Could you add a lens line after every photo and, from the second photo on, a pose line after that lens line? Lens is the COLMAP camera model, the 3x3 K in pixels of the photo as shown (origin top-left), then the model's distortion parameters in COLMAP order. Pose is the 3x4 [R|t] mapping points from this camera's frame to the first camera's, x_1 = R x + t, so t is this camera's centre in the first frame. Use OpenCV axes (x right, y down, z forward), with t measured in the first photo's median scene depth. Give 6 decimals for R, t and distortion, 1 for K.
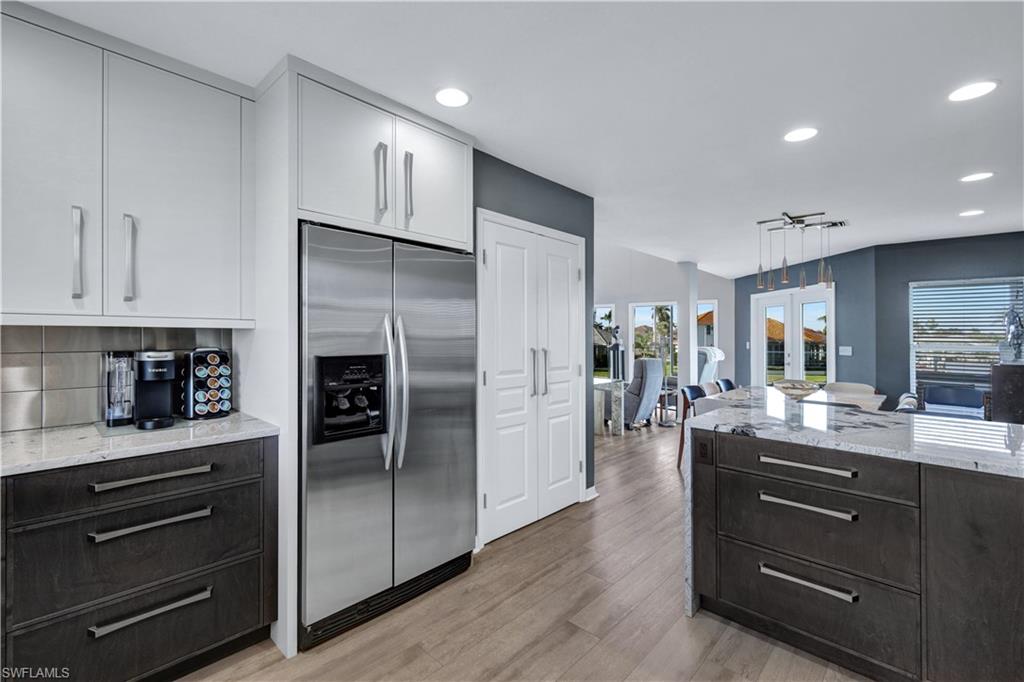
lens RADIAL K [[448.0, 0, 516.8], [0, 448.0, 338.1], [0, 0, 1]] dist [0.004081, -0.000521]
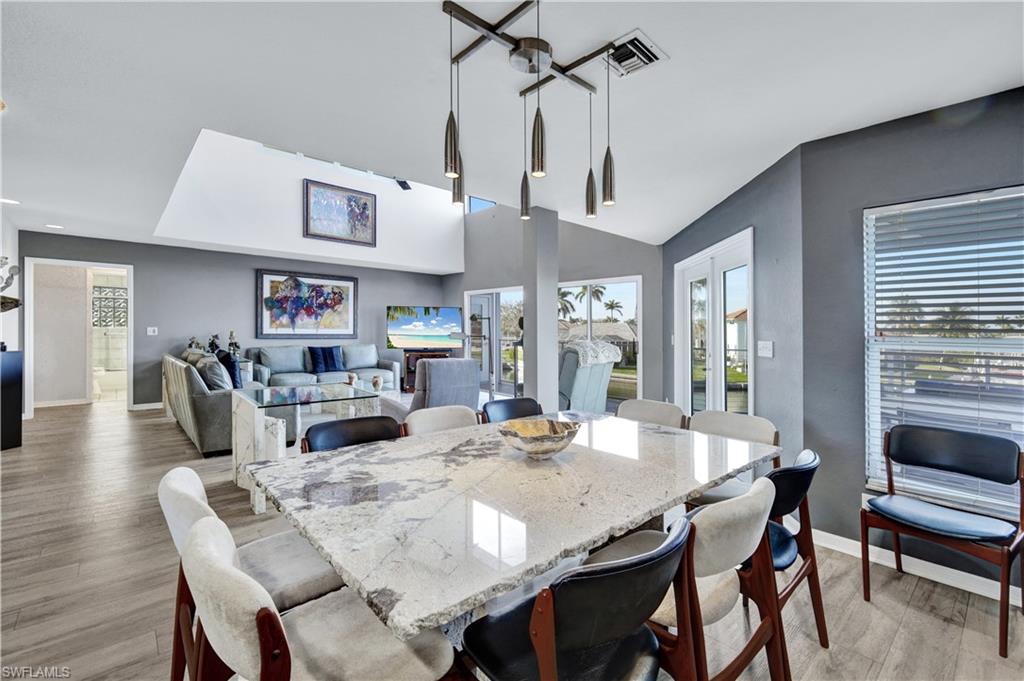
lens RADIAL K [[448.0, 0, 522.1], [0, 448.0, 334.8], [0, 0, 1]] dist [0.004081, -0.000521]
pose [[0.996260, 0.005721, -0.086214, 0.285980], [-0.005583, 0.999983, 0.001846, 0.006529], [0.086224, -0.001358, 0.996275, 0.253025]]
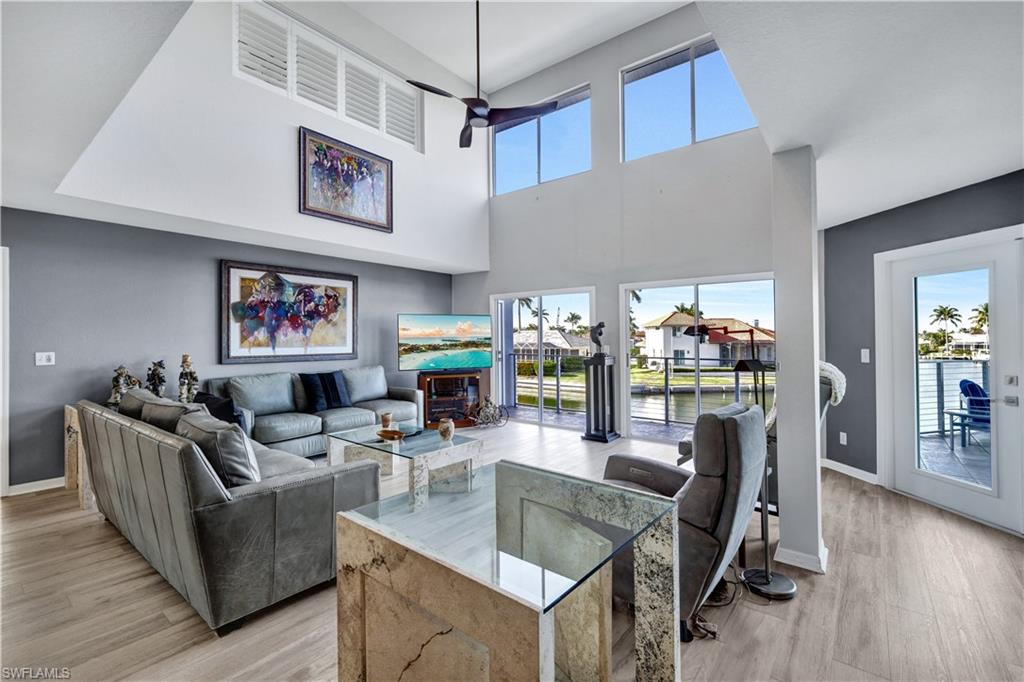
lens RADIAL K [[448.0, 0, 515.8], [0, 448.0, 335.4], [0, 0, 1]] dist [0.004081, -0.000521]
pose [[0.996796, -0.011826, 0.079112, 0.070028], [0.013001, 0.999813, -0.014348, -0.003881], [-0.078928, 0.015331, 0.996762, 0.436388]]
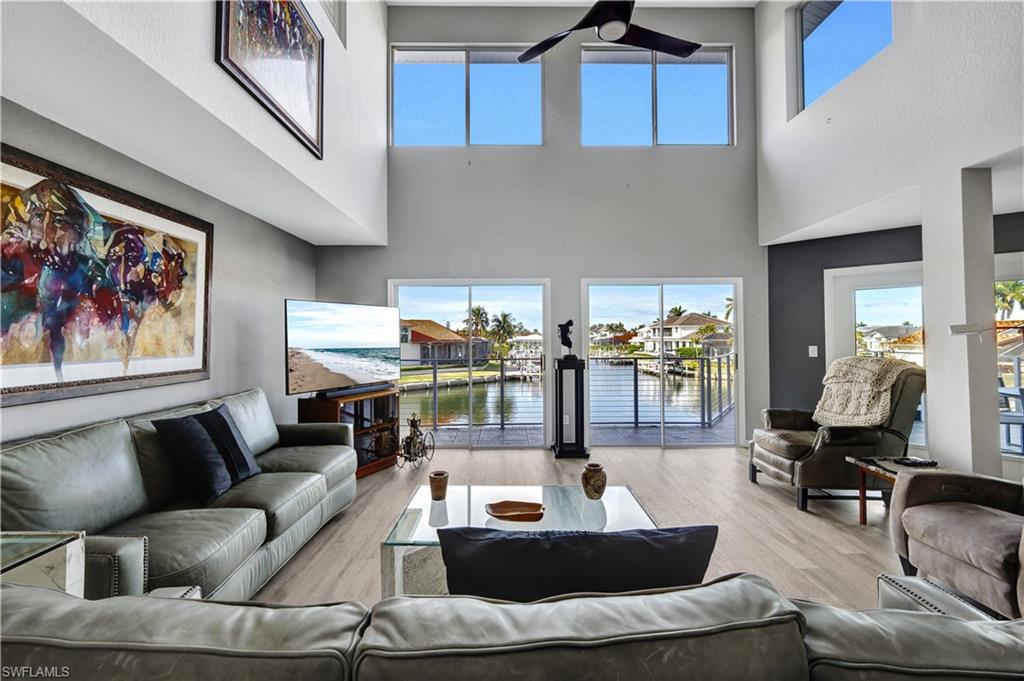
lens RADIAL K [[448.0, 0, 513.7], [0, 448.0, 325.5], [0, 0, 1]] dist [0.004081, -0.000521]
pose [[0.727257, 0.003351, 0.686357, -0.165369], [0.019524, 0.999482, -0.025566, -0.009825], [-0.686087, 0.031994, 0.726815, 0.680065]]
